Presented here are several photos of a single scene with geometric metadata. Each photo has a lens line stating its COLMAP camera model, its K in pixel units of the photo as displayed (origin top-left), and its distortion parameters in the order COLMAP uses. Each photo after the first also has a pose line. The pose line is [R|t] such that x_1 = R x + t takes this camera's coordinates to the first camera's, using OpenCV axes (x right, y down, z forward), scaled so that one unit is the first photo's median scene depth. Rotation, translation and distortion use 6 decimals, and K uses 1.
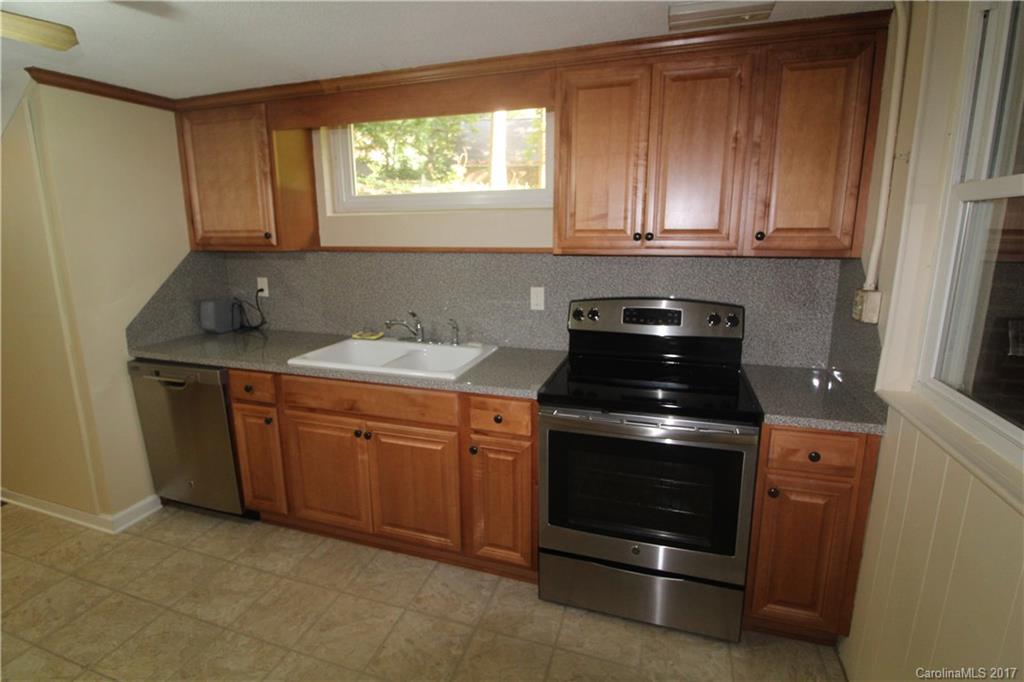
lens RADIAL K [[486.7, 0, 510.2], [0, 486.7, 329.0], [0, 0, 1]] dist [0.002251, -0.015876]
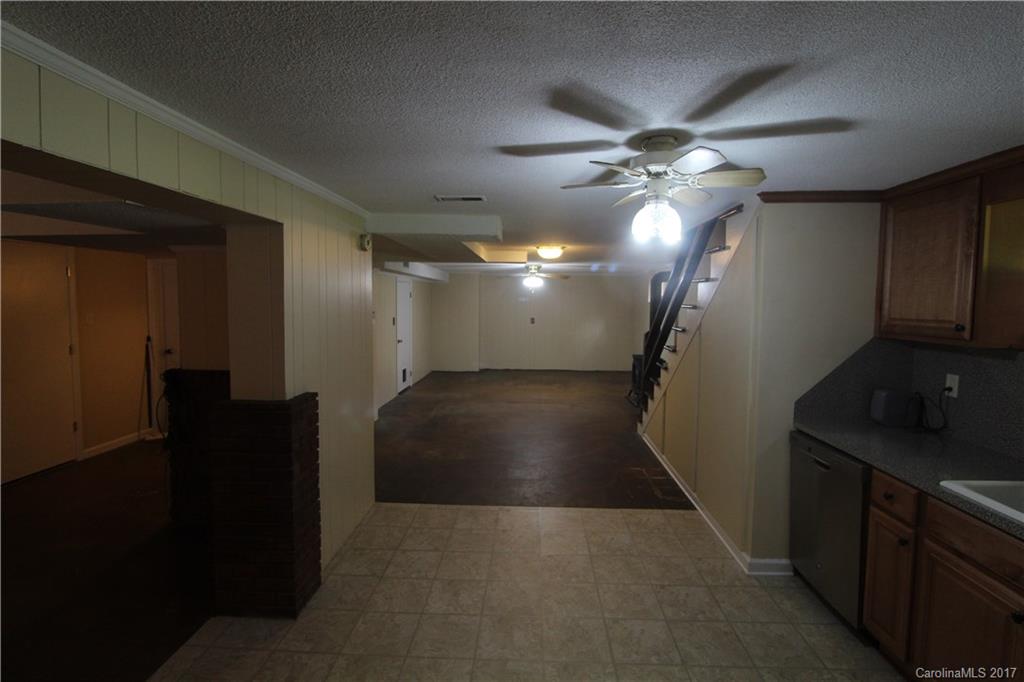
lens RADIAL K [[486.7, 0, 510.2], [0, 486.7, 329.0], [0, 0, 1]] dist [0.002251, -0.015876]
pose [[0.257365, 0.061231, -0.964372, 0.108822], [-0.202109, 0.979328, 0.008243, -0.041476], [0.944942, 0.192787, 0.264420, 0.048819]]
